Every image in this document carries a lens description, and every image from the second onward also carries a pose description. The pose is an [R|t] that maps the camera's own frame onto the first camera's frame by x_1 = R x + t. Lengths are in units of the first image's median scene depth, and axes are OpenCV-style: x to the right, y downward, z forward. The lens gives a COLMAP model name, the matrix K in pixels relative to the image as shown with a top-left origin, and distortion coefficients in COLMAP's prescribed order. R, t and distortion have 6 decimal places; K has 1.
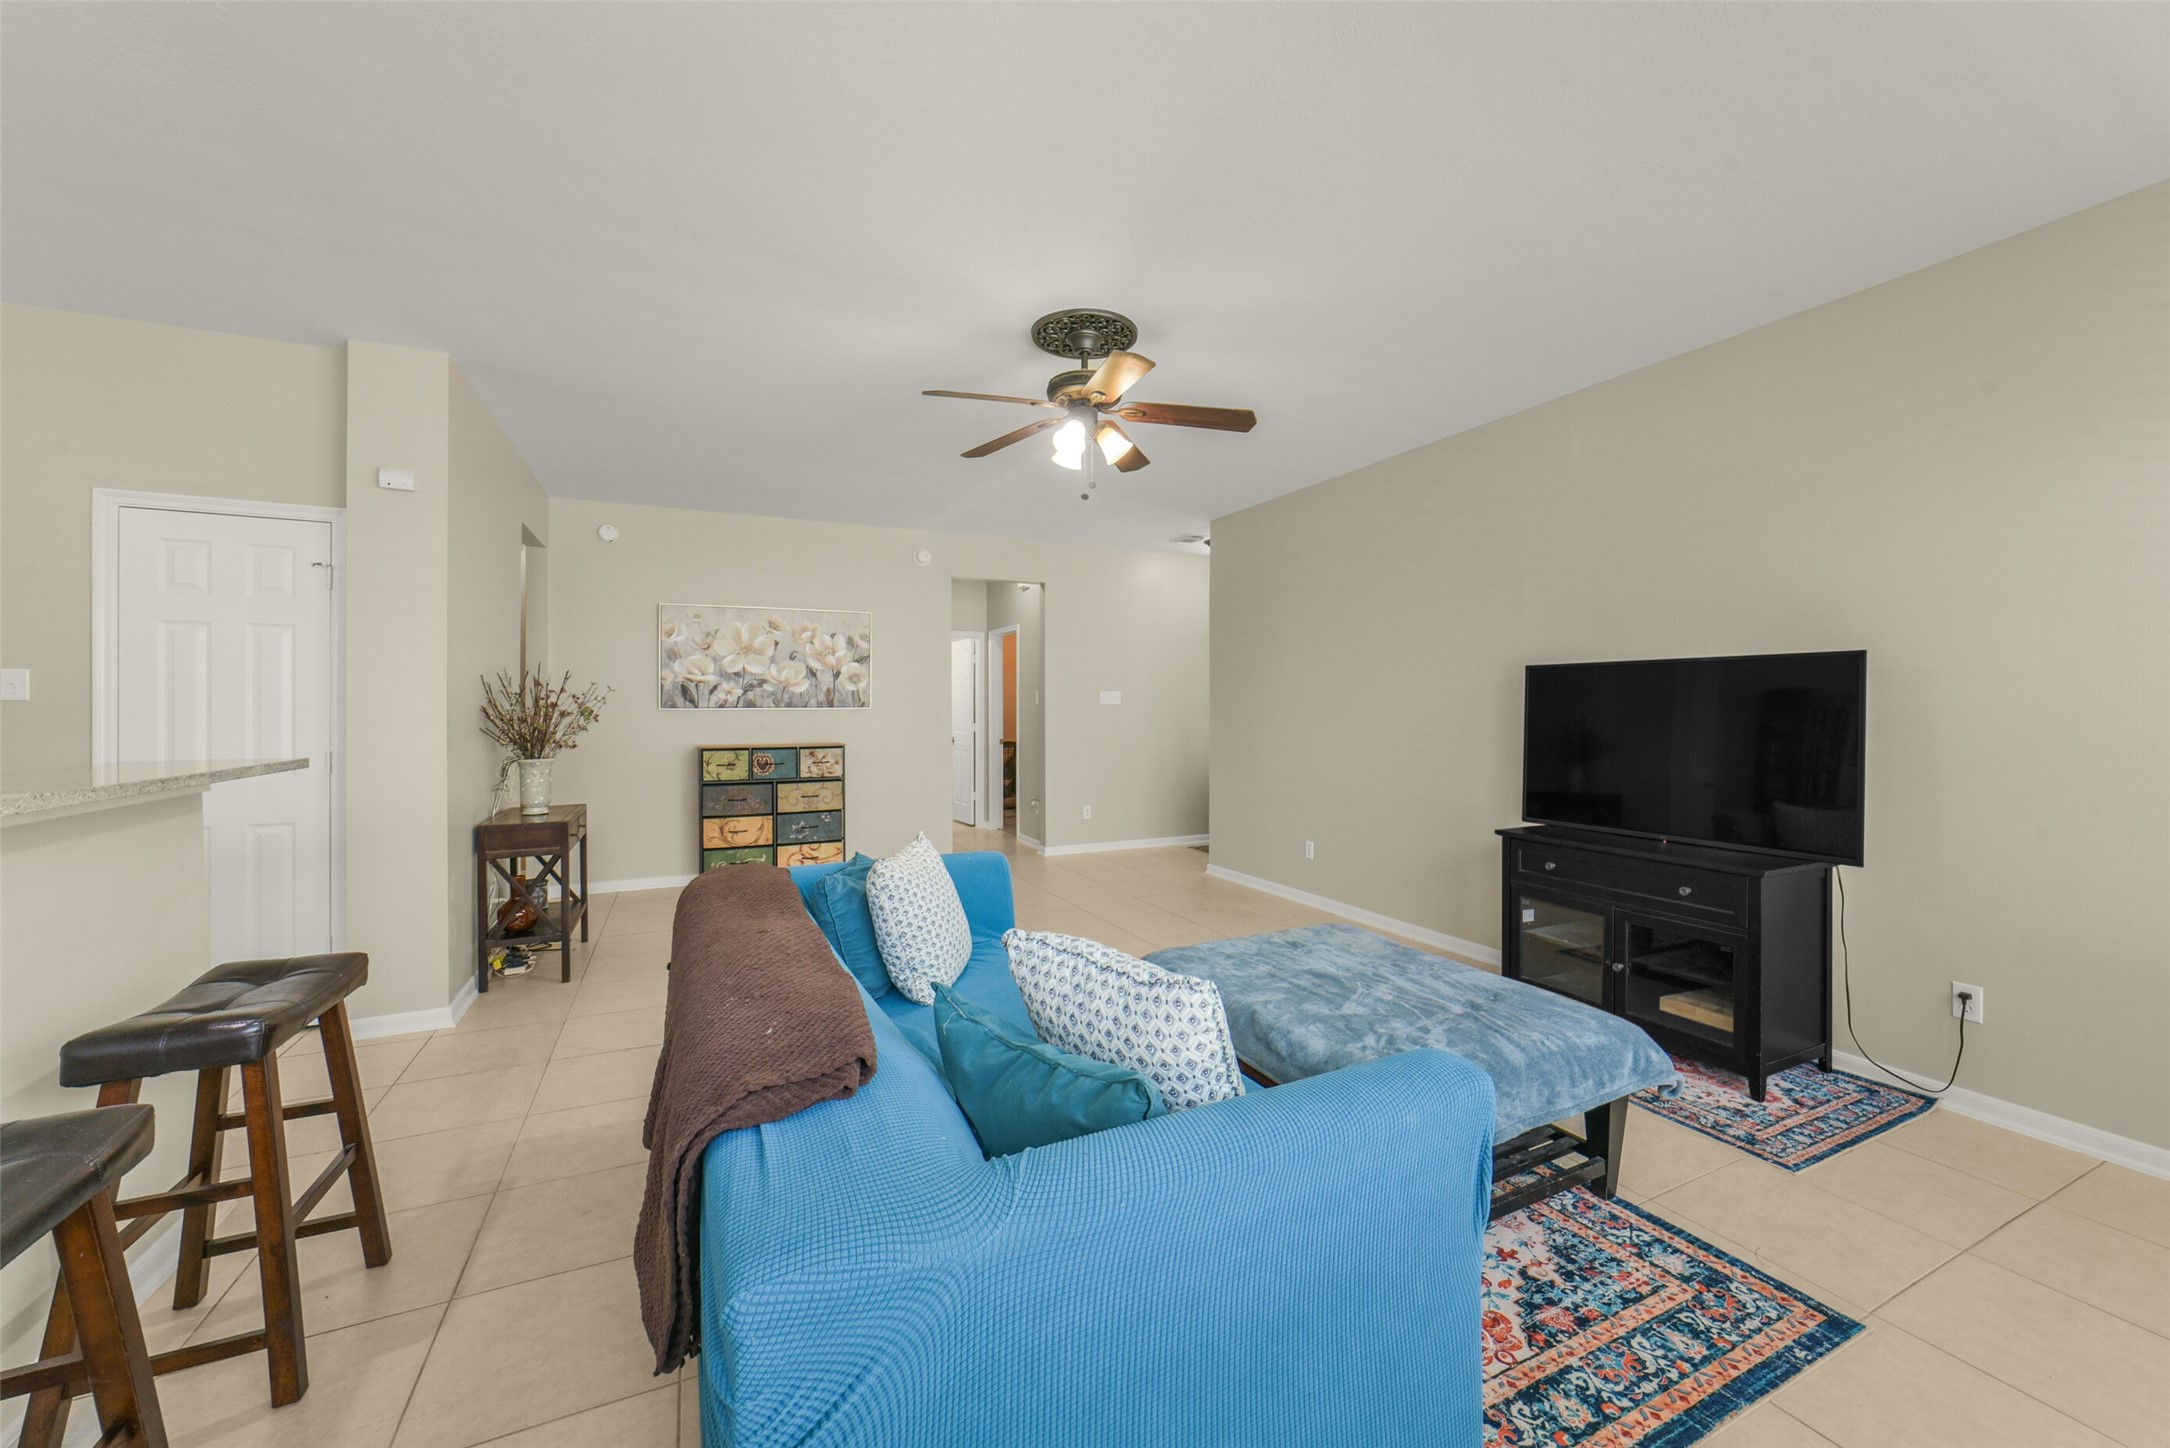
lens RADIAL K [[831.6, 0, 1094.7], [0, 831.6, 704.2], [0, 0, 1]] dist [-0.028544, 0.012031]
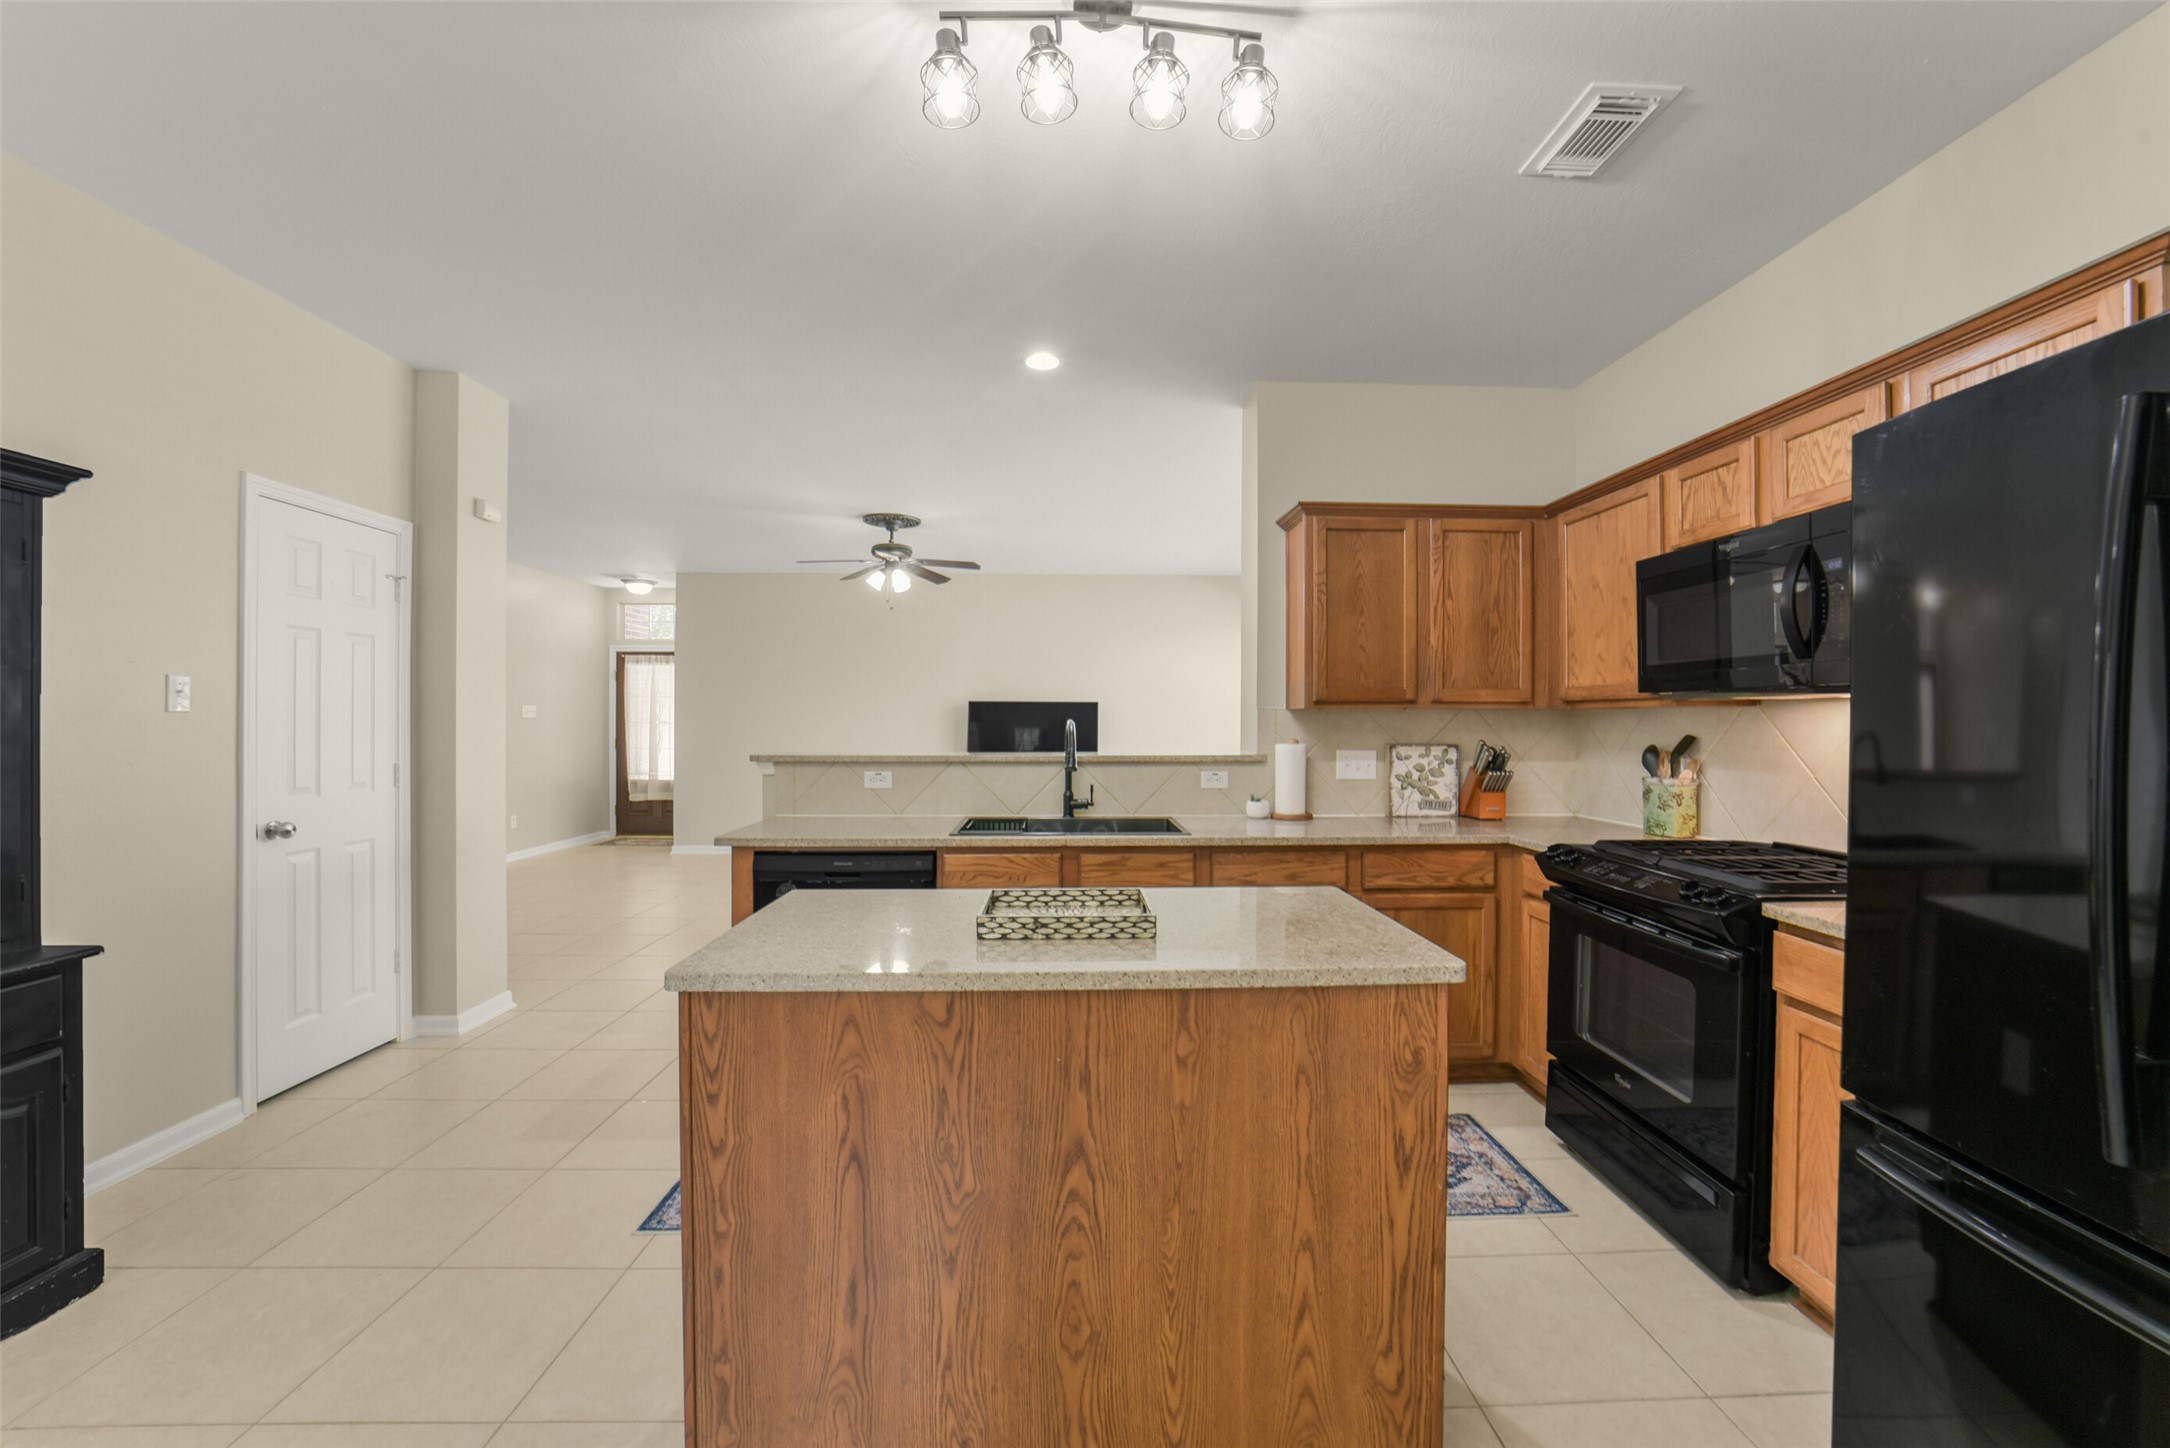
lens RADIAL K [[858.3, 0, 1094.9], [0, 858.3, 720.0], [0, 0, 1]] dist [-0.036667, 0.008496]
pose [[0.393614, 0.000764, 0.919275, -0.841036], [-0.004710, 0.999988, 0.001185, -0.002414], [-0.919264, -0.004797, 0.393613, -0.090697]]
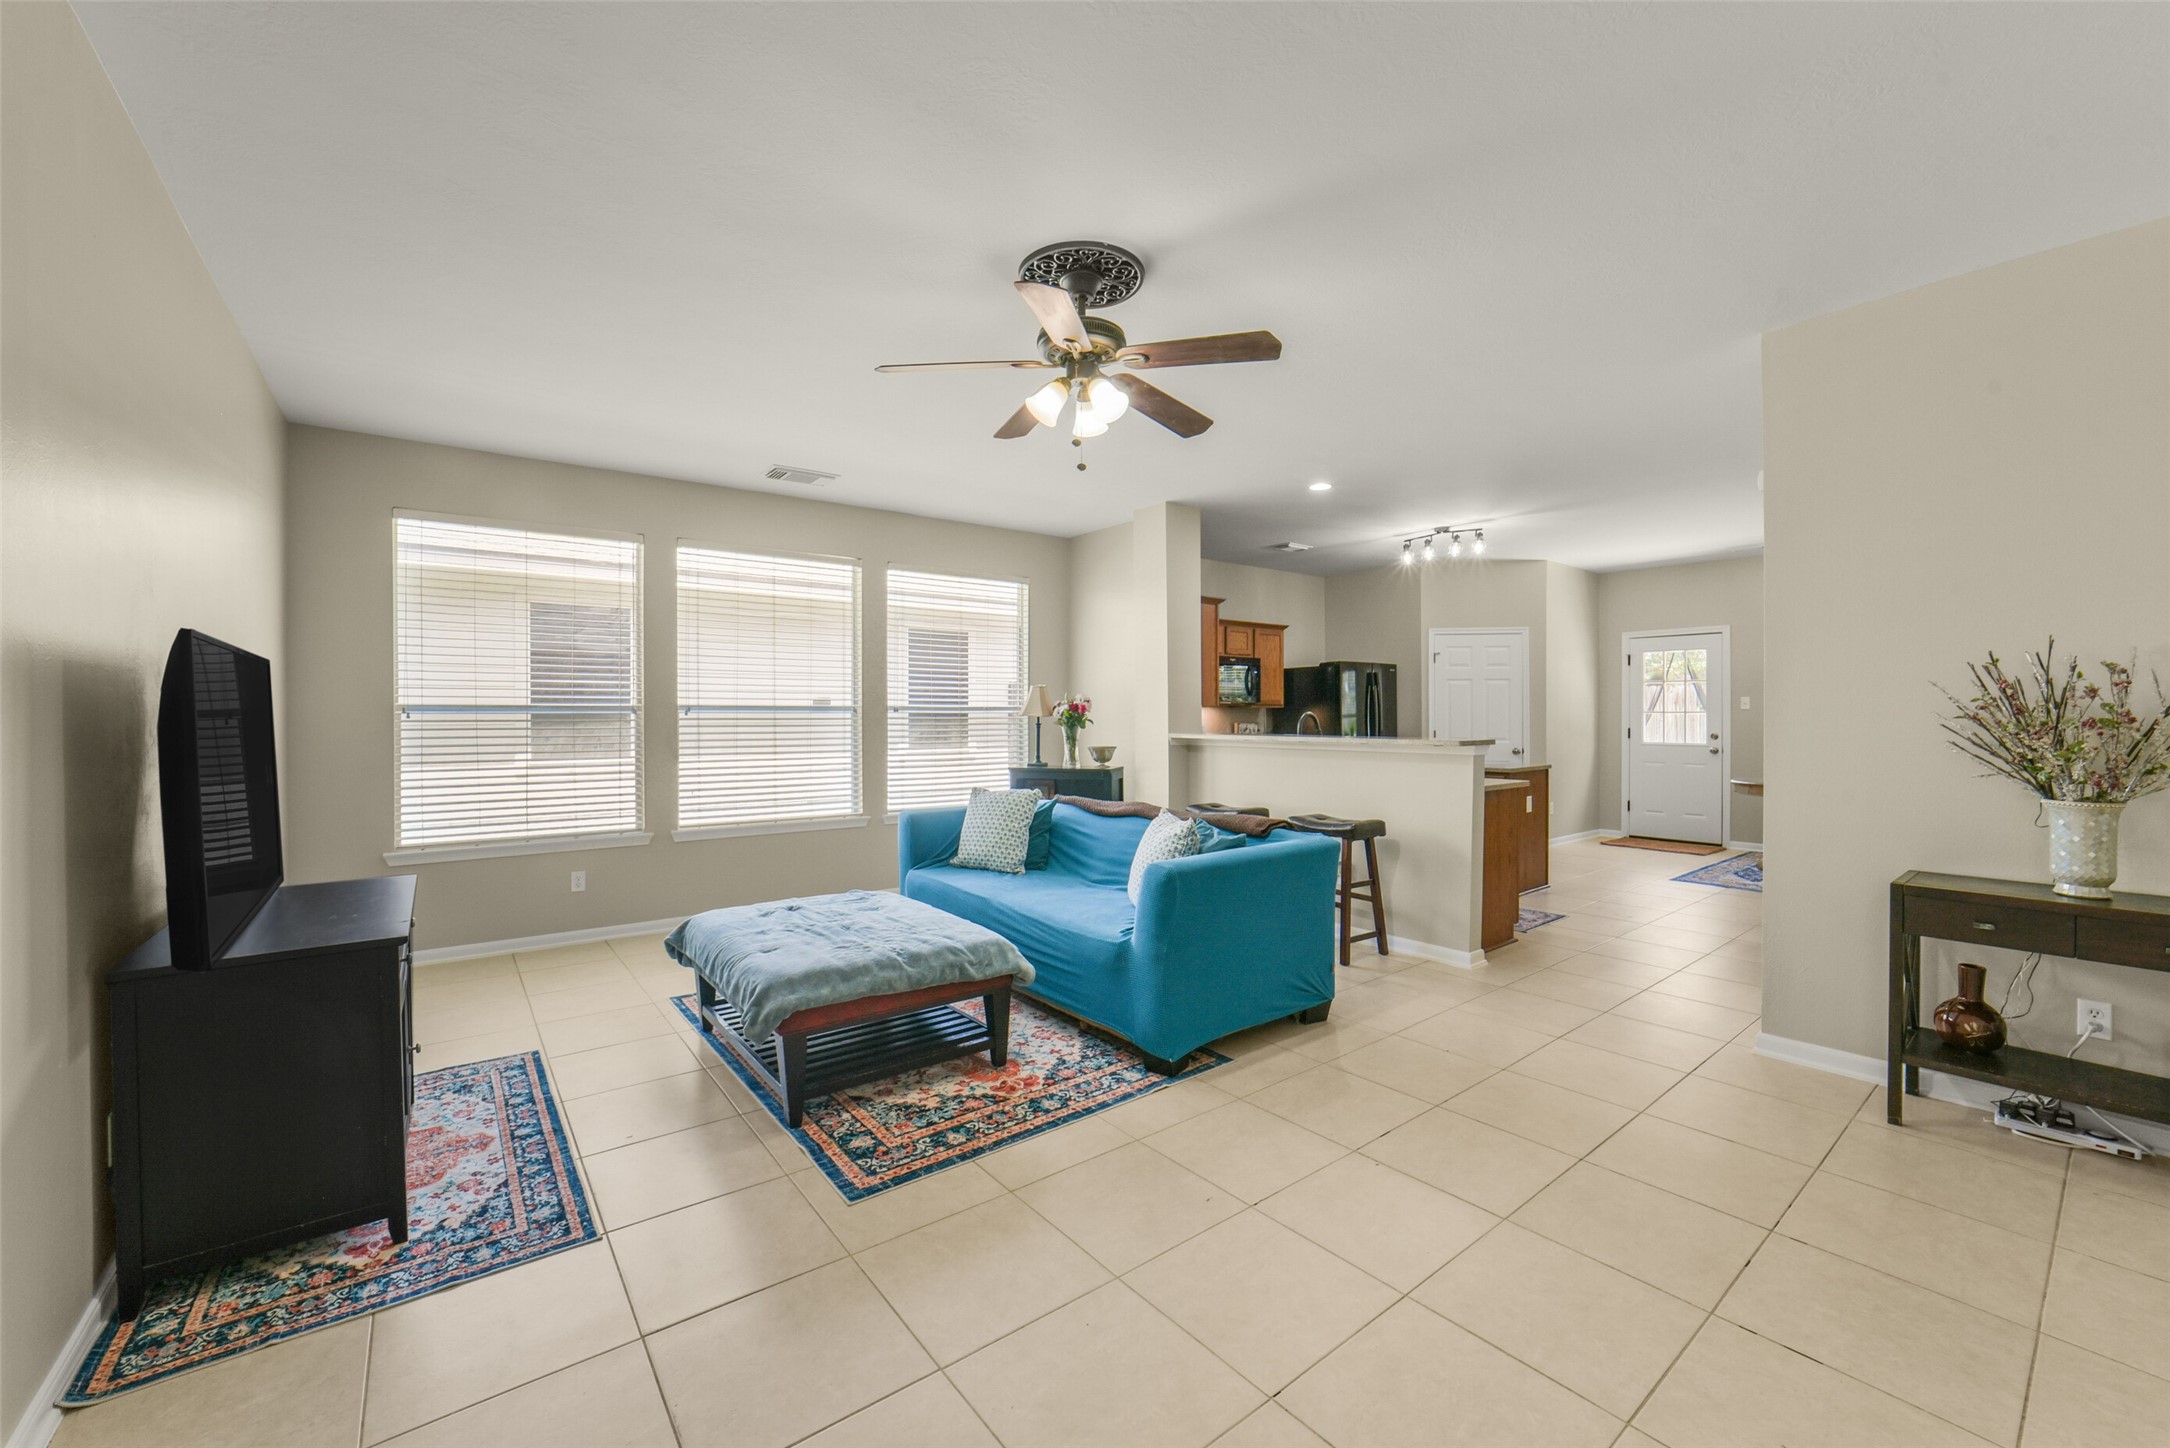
lens RADIAL K [[852.8, 0, 1100.9], [0, 852.8, 717.8], [0, 0, 1]] dist [-0.034625, 0.009081]
pose [[-0.973042, 0.005062, -0.230573, 0.091026], [0.004778, 0.999987, 0.001790, 0.002044], [0.230579, 0.000640, -0.973053, 0.975096]]
